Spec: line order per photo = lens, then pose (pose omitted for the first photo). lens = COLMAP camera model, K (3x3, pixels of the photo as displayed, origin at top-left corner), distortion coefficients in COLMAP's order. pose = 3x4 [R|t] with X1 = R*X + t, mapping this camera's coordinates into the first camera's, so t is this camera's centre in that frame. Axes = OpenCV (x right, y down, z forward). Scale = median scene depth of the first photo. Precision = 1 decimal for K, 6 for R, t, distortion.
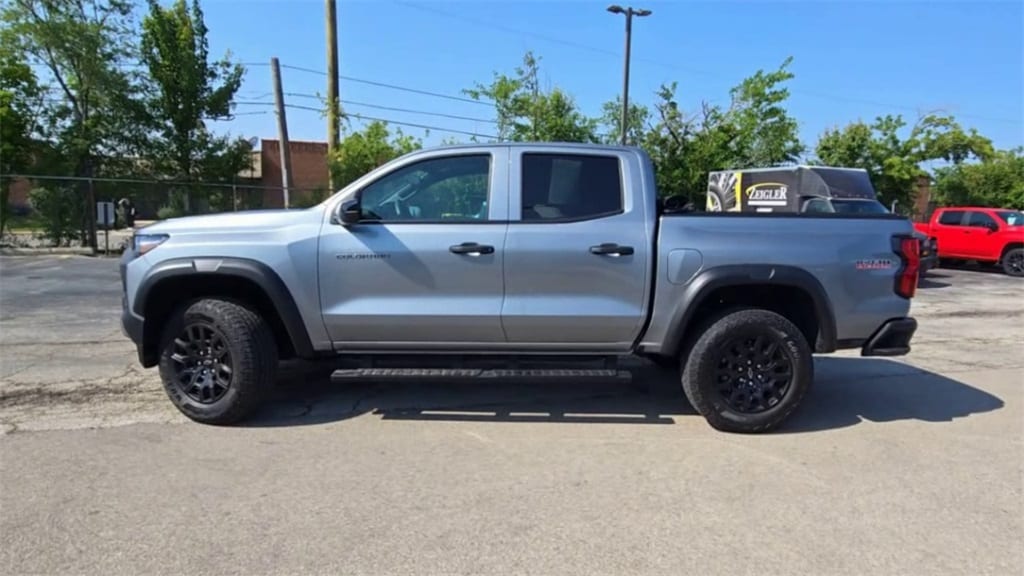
lens RADIAL K [[583.6, 0, 525.8], [0, 583.6, 313.0], [0, 0, 1]] dist [0.012490, -0.007833]
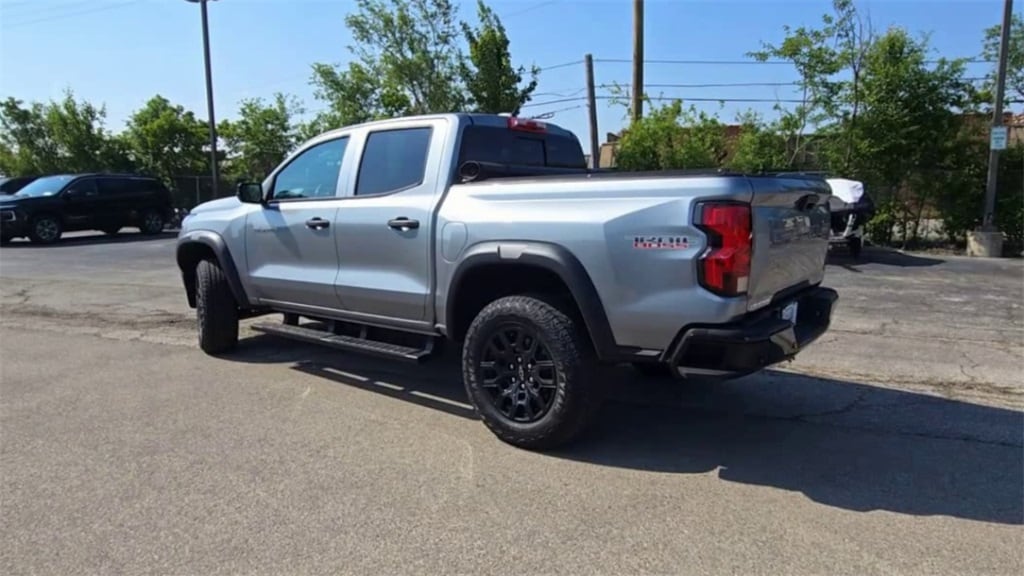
lens RADIAL K [[612.2, 0, 508.4], [0, 612.2, 287.7], [0, 0, 1]] dist [0.005320, 0.001885]
pose [[0.783988, 0.059975, -0.617872, 0.189110], [-0.076408, 0.997077, -0.000167, -0.003175], [0.616056, 0.047341, 0.786278, 0.065169]]
